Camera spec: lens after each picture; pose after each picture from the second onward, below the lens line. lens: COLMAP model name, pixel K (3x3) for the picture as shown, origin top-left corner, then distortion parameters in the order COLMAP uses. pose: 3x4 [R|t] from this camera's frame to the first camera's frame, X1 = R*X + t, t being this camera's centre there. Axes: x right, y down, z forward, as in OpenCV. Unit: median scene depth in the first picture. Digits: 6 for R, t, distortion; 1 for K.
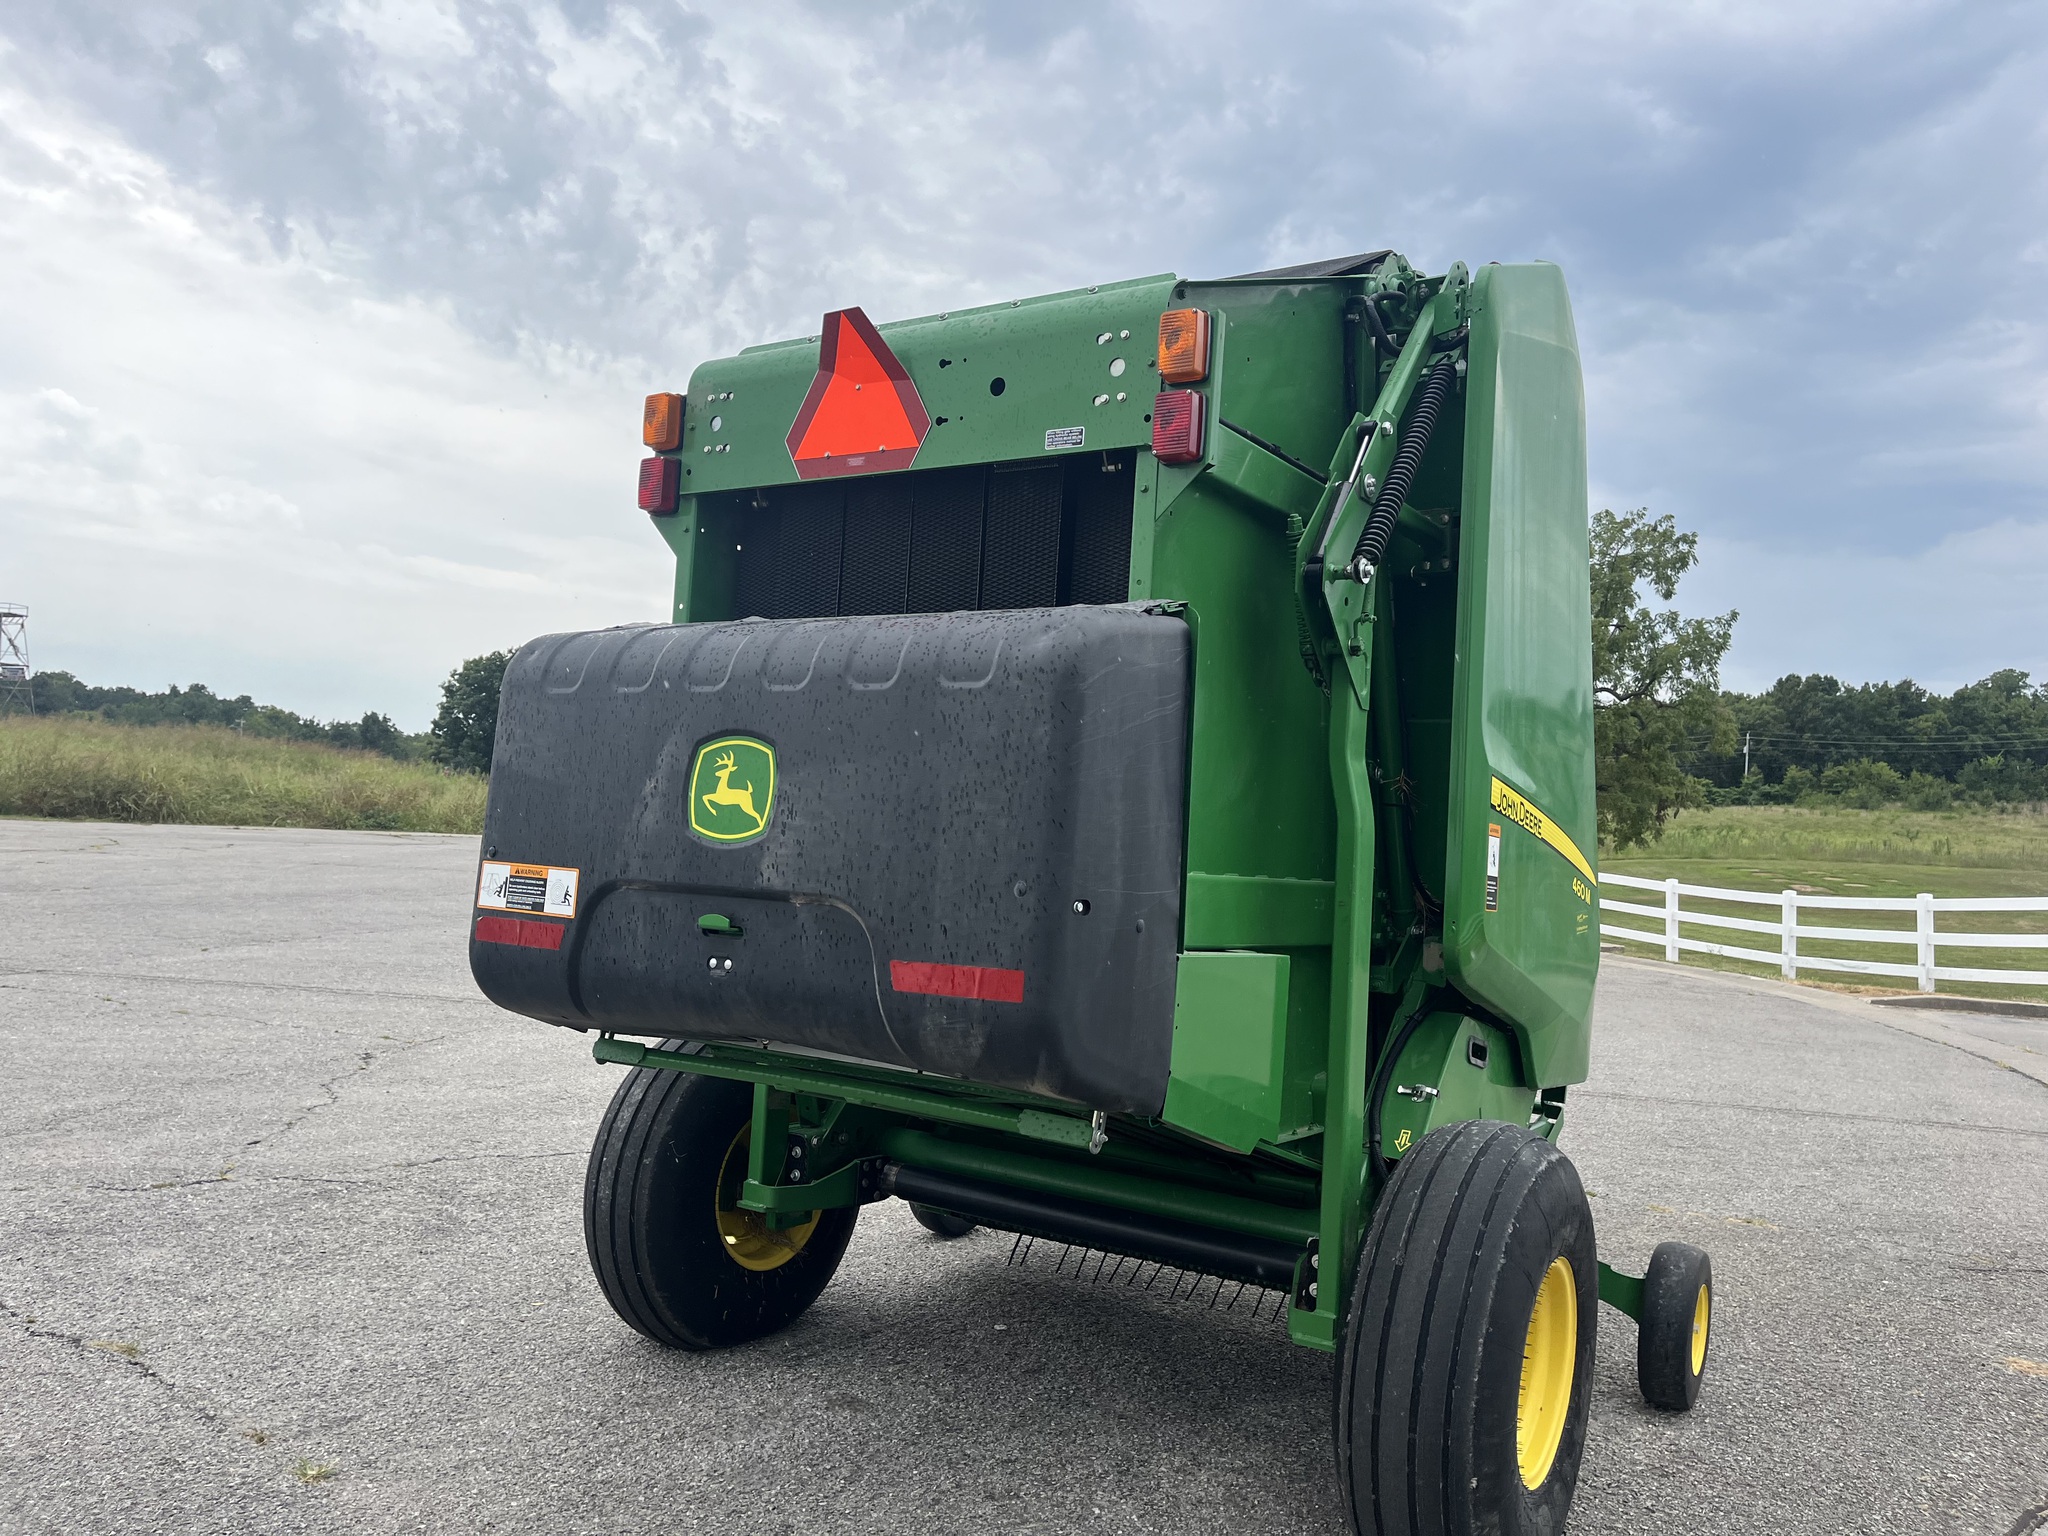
lens RADIAL K [[1547.4, 0, 1038.9], [0, 1547.4, 739.9], [0, 0, 1]] dist [0.073999, -0.097277]
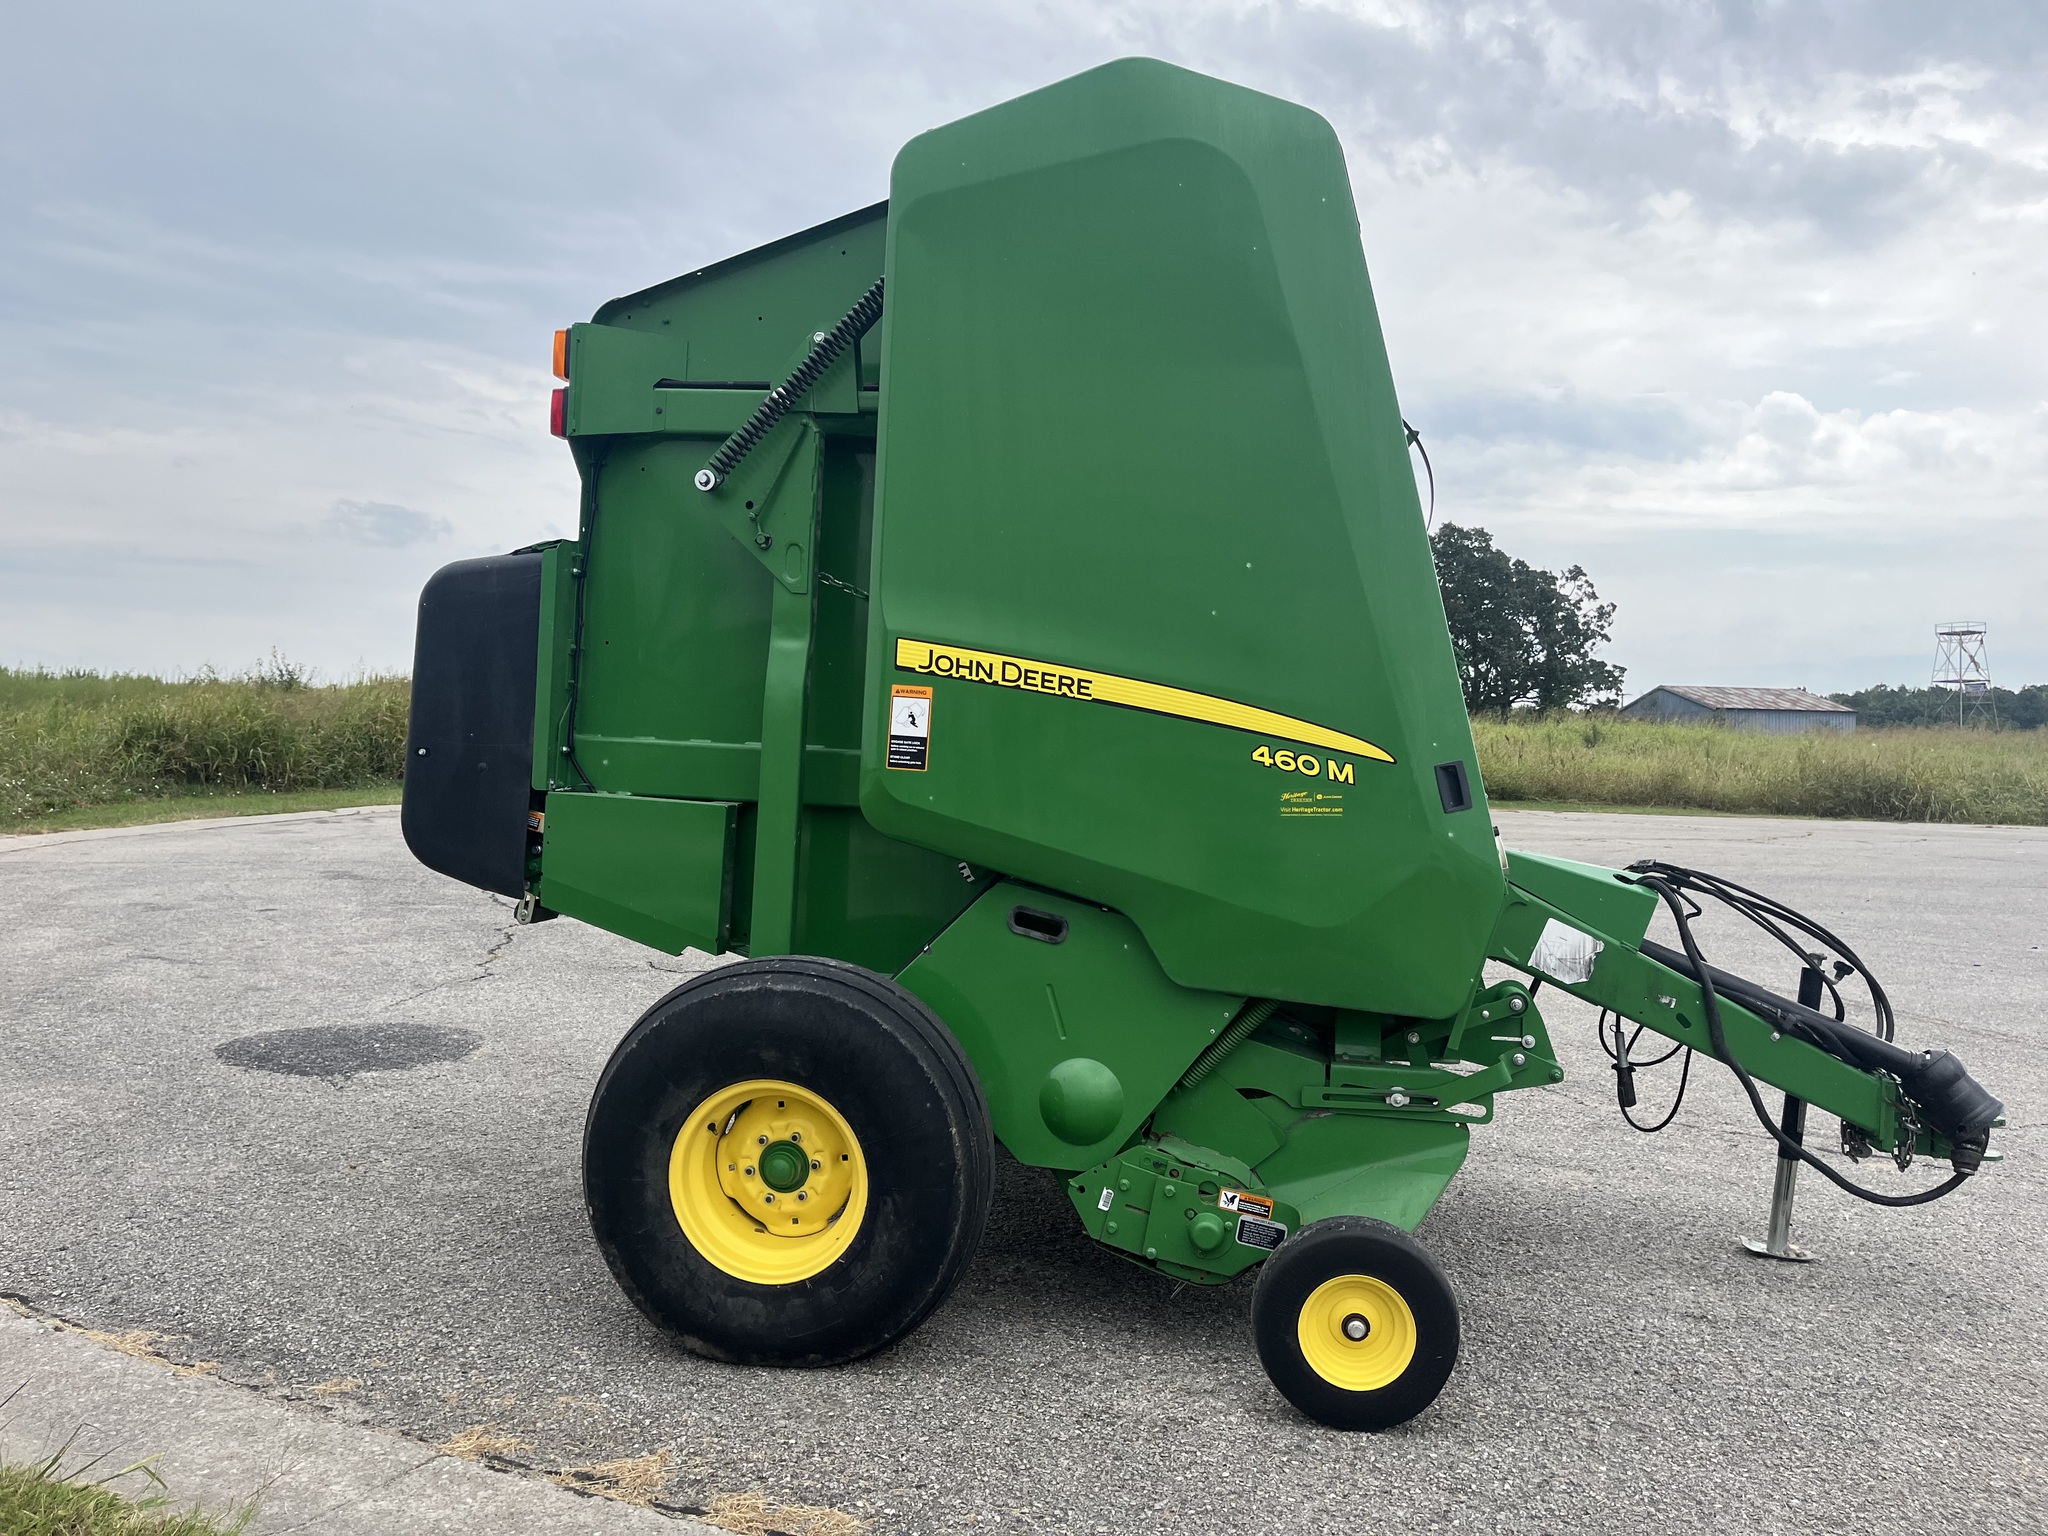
lens RADIAL K [[1547.4, 0, 1042.4], [0, 1547.4, 756.7], [0, 0, 1]] dist [0.073999, -0.097277]
pose [[0.412587, -0.042826, -0.909911, 0.729129], [0.043205, 0.998690, -0.027414, 0.094351], [0.909893, -0.028002, 0.413897, 0.770561]]
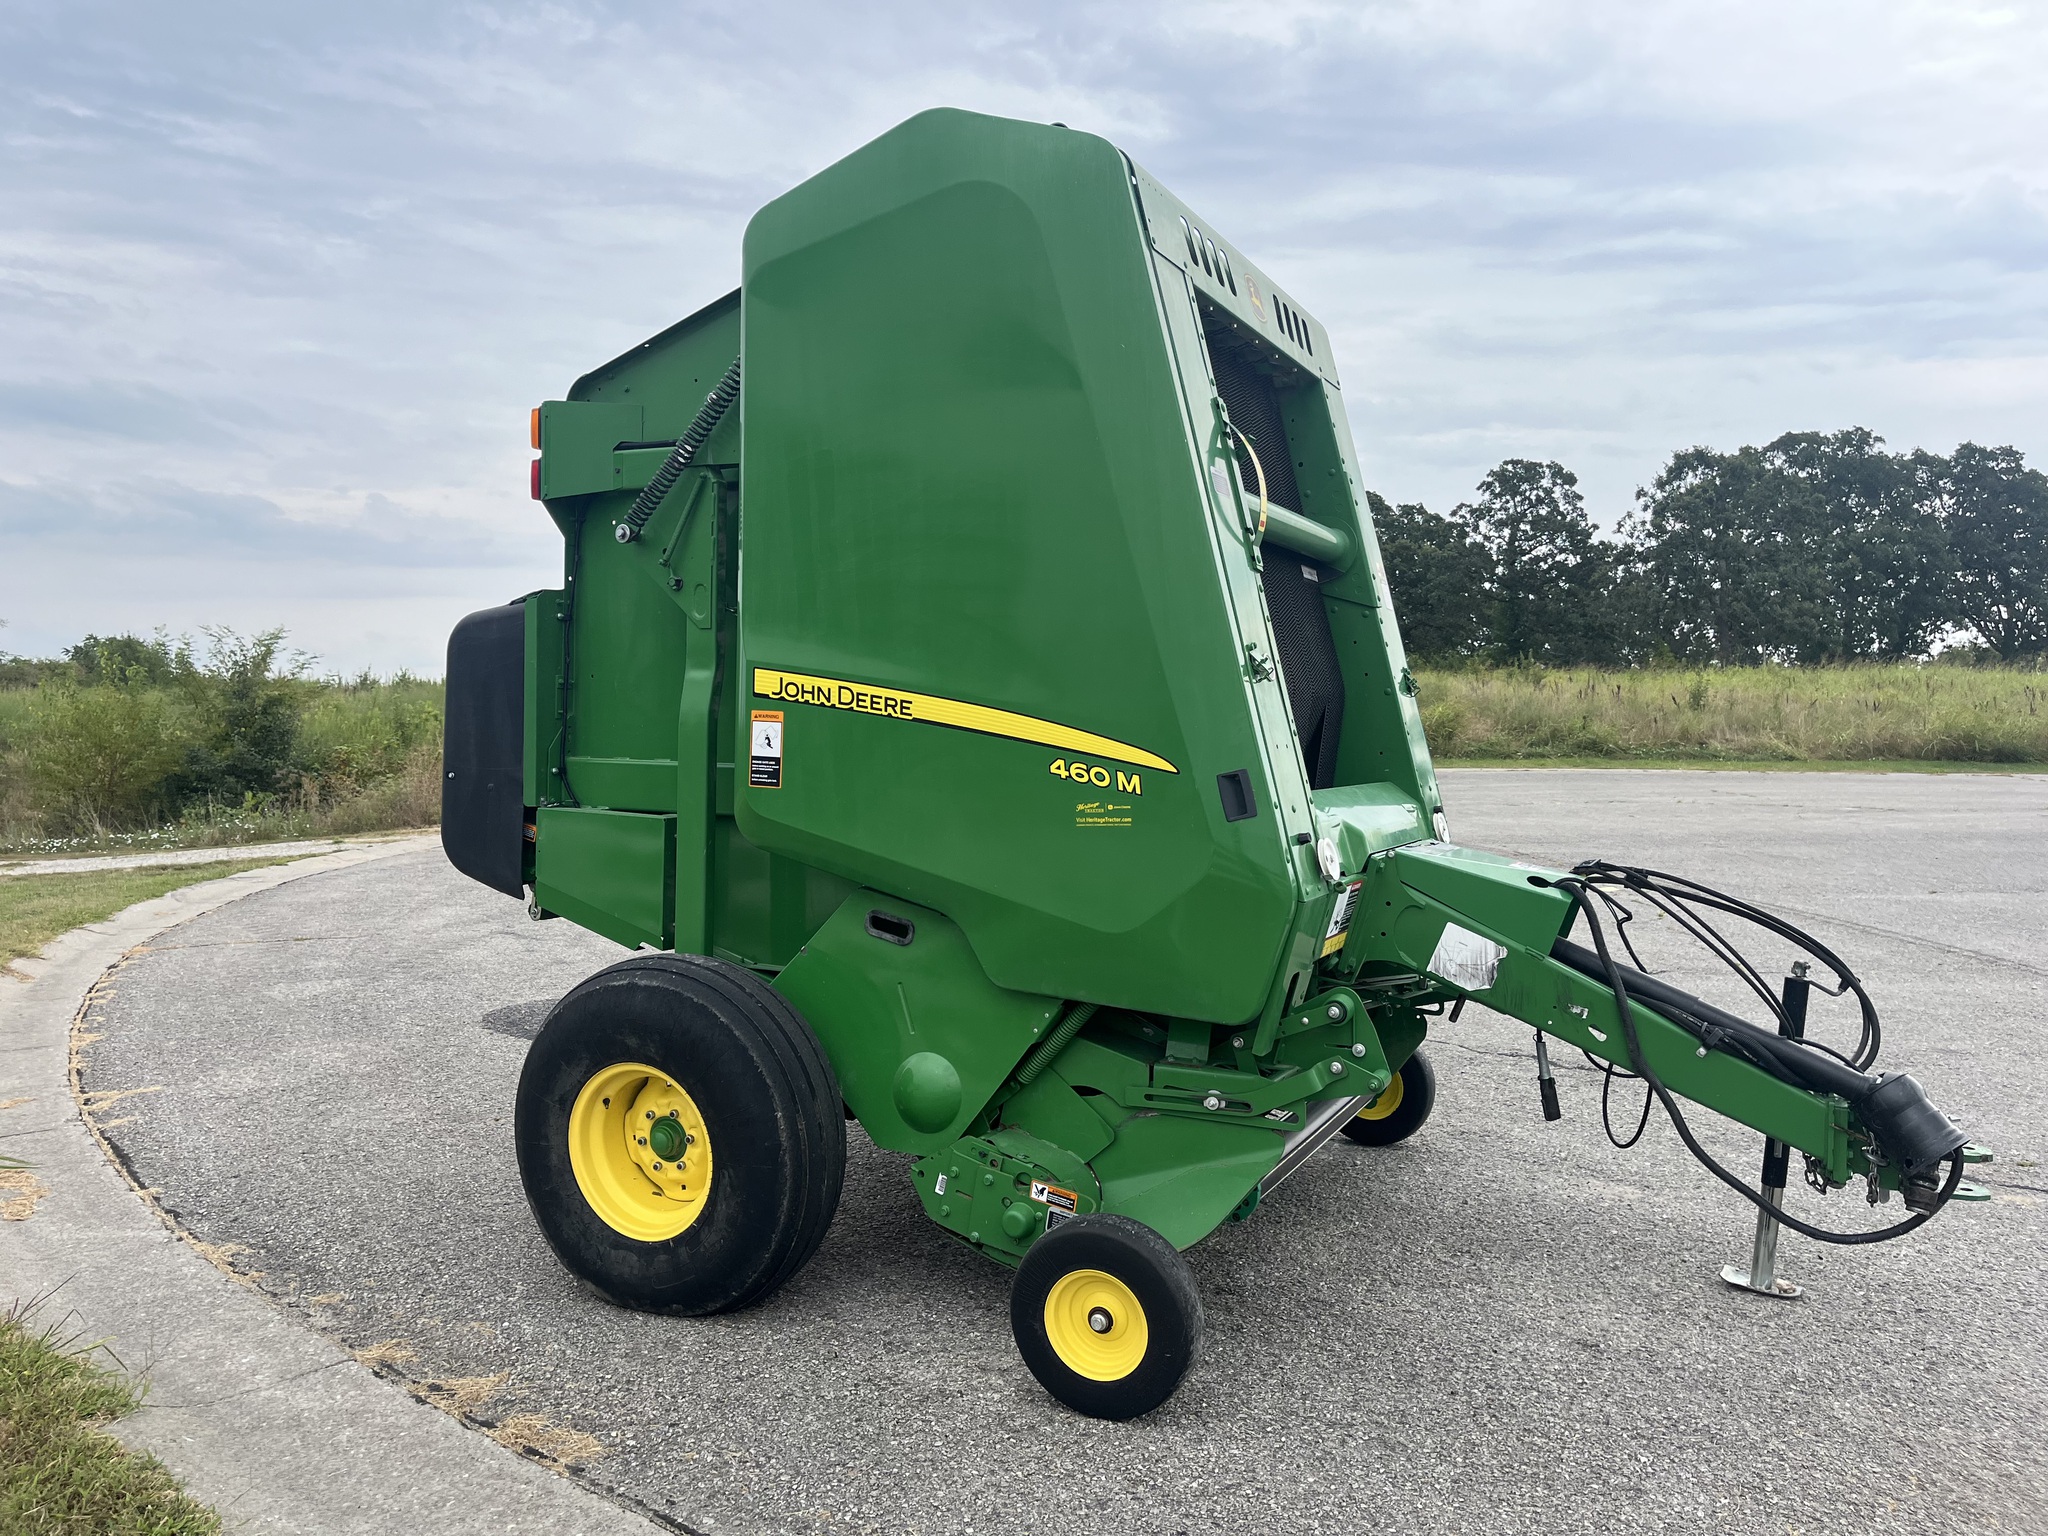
lens RADIAL K [[1547.4, 0, 1012.1], [0, 1547.4, 765.1], [0, 0, 1]] dist [0.073999, -0.097277]
pose [[0.114208, -0.029495, -0.993019, 0.871602], [0.062020, 0.997821, -0.022504, 0.092191], [0.991519, -0.059017, 0.115789, 1.087465]]
